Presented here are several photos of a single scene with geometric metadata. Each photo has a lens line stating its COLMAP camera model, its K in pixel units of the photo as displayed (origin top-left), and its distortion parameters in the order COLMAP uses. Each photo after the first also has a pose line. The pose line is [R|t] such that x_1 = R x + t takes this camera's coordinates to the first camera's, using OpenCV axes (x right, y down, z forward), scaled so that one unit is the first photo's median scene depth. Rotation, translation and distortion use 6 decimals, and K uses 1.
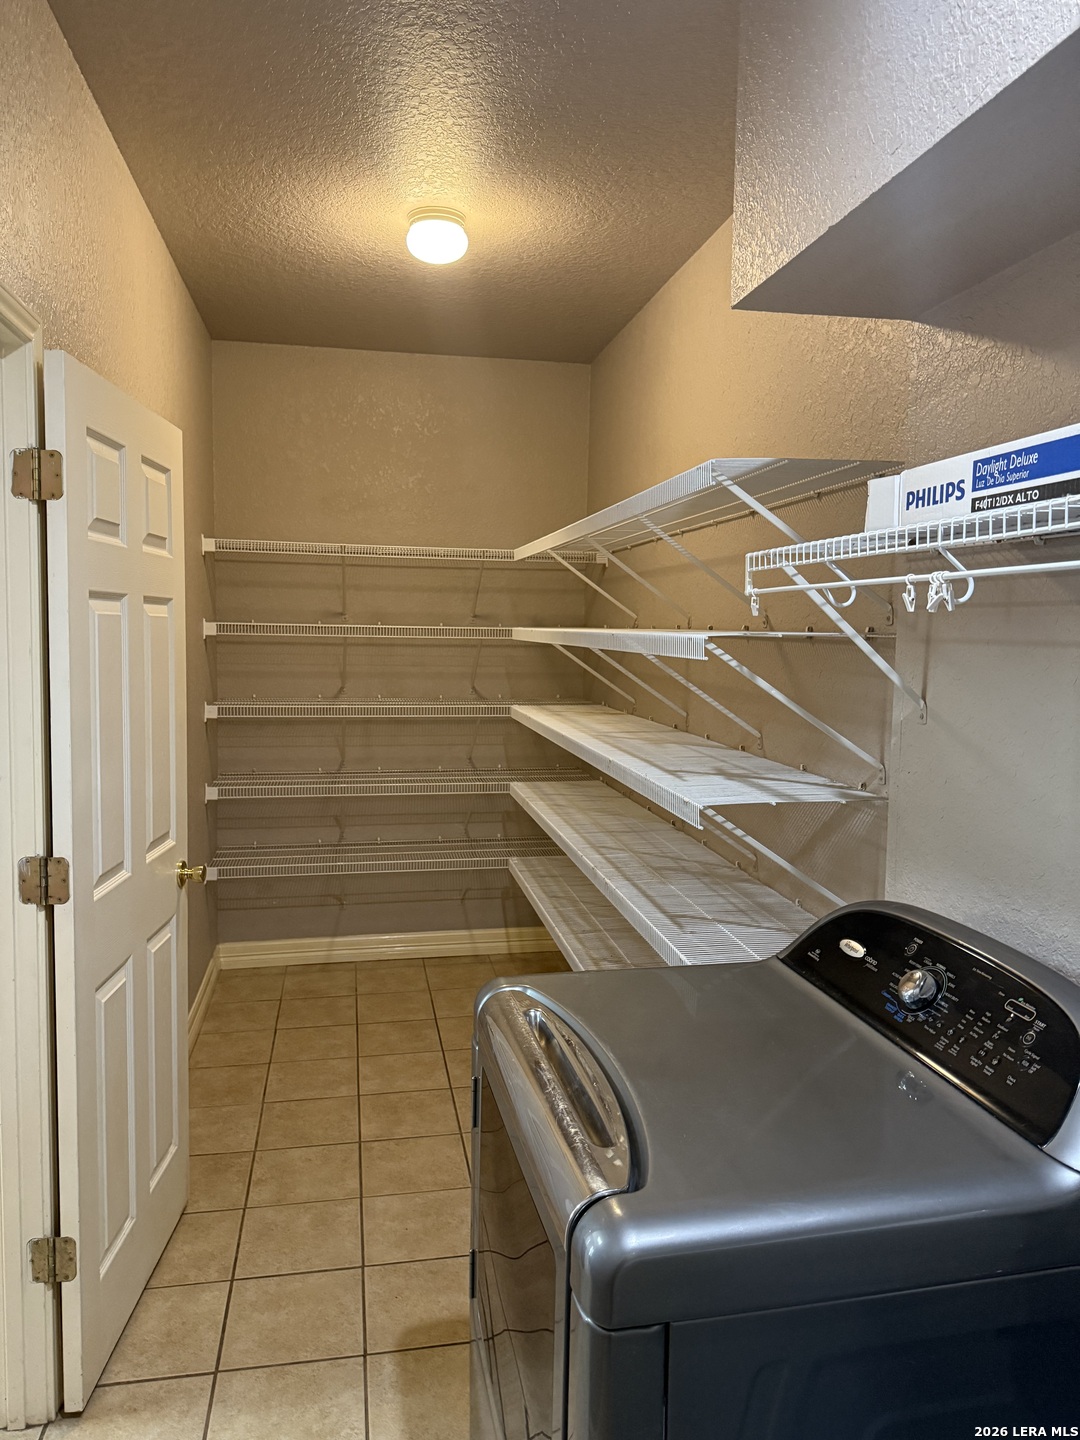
lens RADIAL K [[1020.9, 0, 540.0], [0, 1020.9, 720.0], [0, 0, 1]] dist [0.143234, -0.169272]
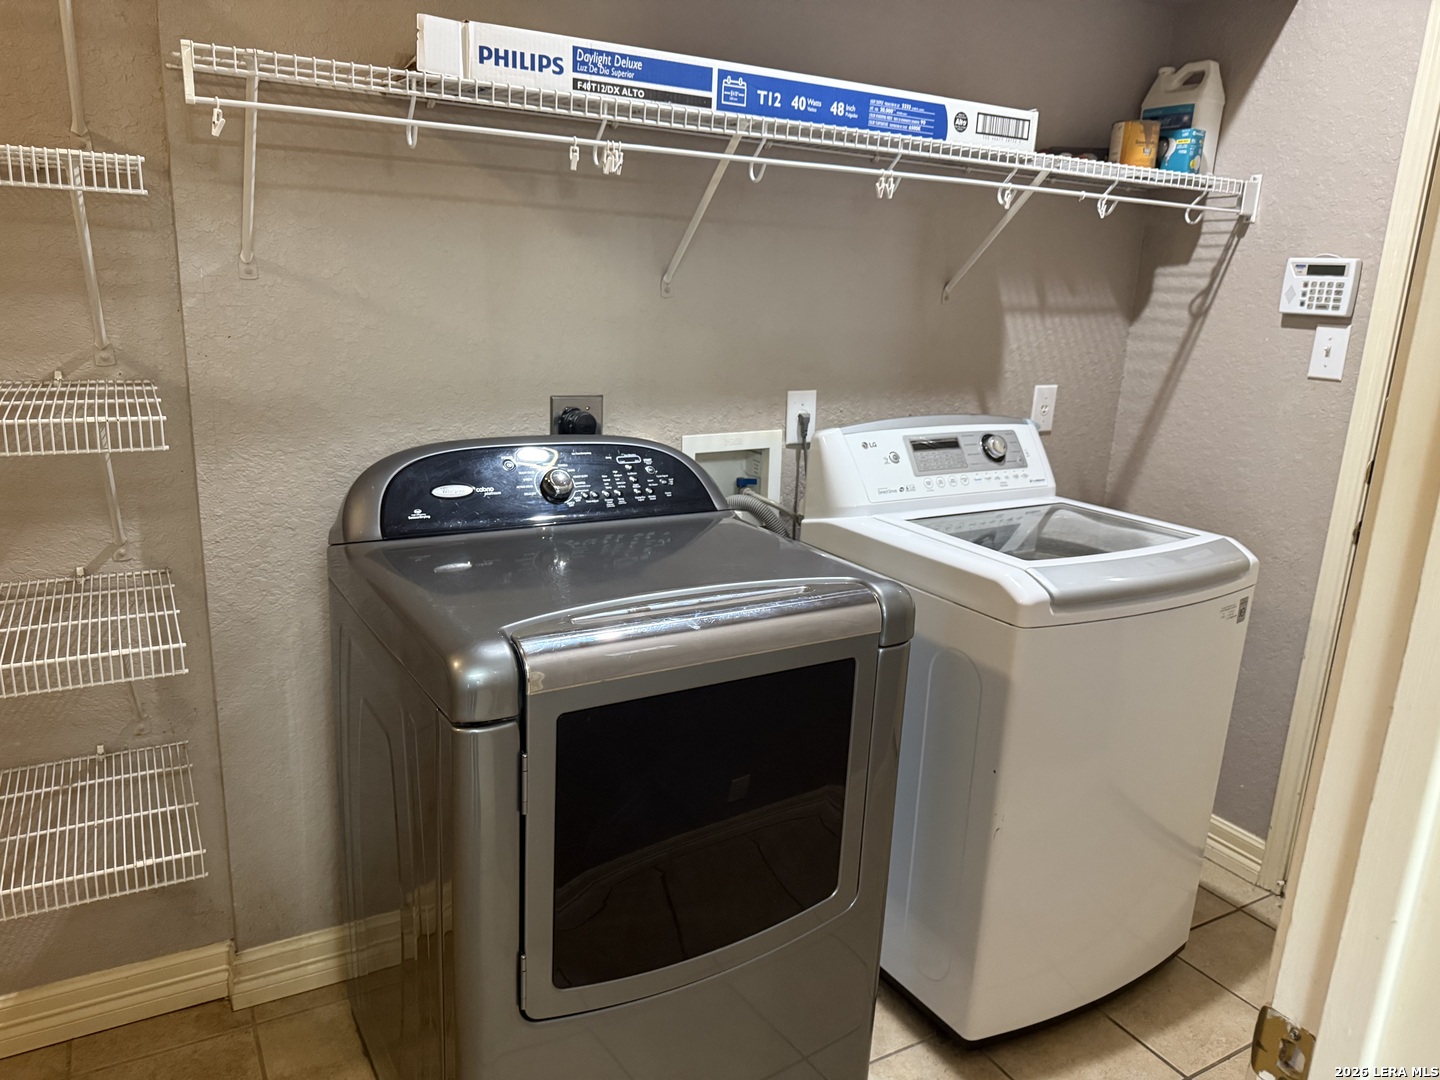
lens RADIAL K [[1031.7, 0, 720.0], [0, 1031.7, 540.0], [0, 0, 1]] dist [0.060782, -0.083008]
pose [[-0.309114, -0.268014, 0.912479, -0.934244], [0.038449, 0.955162, 0.293576, -0.042416], [-0.950247, 0.125832, -0.284949, 1.264588]]
